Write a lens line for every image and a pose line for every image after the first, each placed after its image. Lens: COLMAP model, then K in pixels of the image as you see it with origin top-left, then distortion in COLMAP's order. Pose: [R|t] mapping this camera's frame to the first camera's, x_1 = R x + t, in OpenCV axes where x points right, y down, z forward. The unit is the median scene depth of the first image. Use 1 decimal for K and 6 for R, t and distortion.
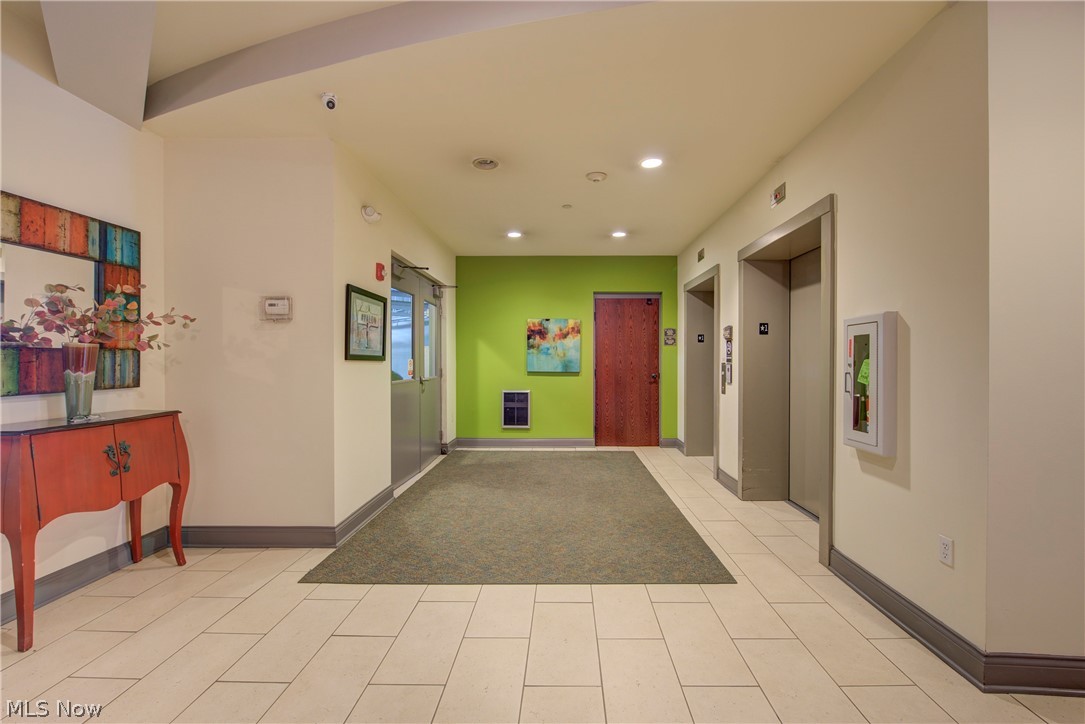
lens RADIAL K [[457.9, 0, 542.5], [0, 457.9, 362.0], [0, 0, 1]] dist [-0.000745, -0.003947]
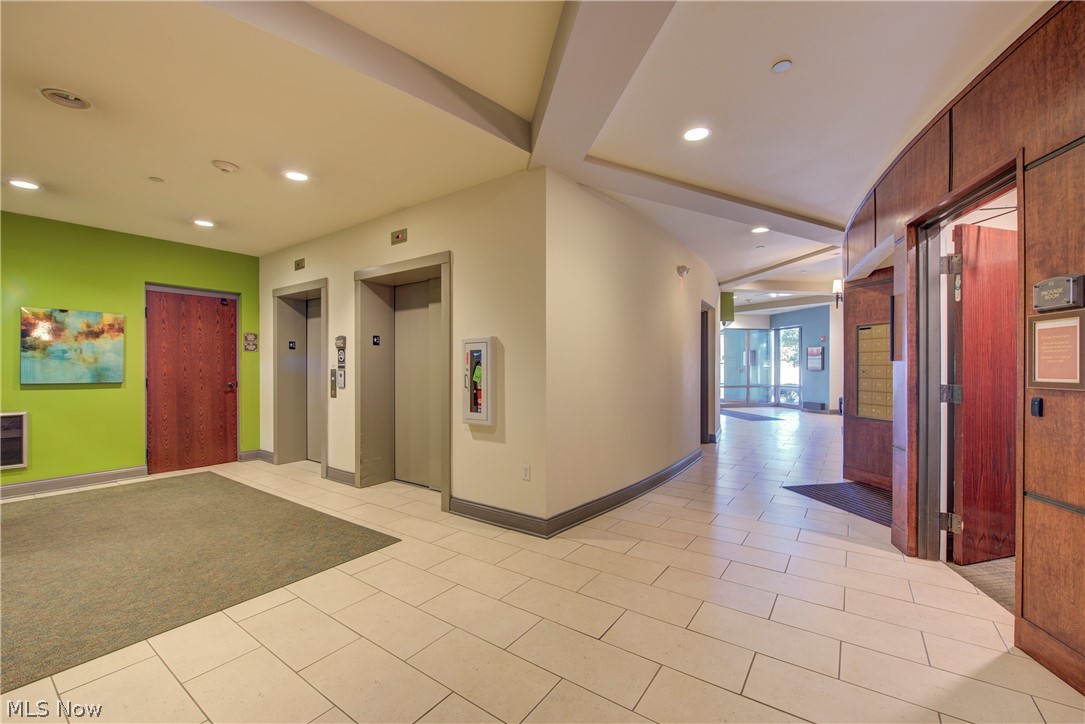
lens RADIAL K [[457.9, 0, 542.5], [0, 457.9, 362.0], [0, 0, 1]] dist [-0.000745, -0.003947]
pose [[0.565146, 0.008100, 0.824951, -0.219871], [0.005064, 0.999899, -0.013287, 0.001523], [-0.824975, 0.011687, 0.565048, -0.029303]]
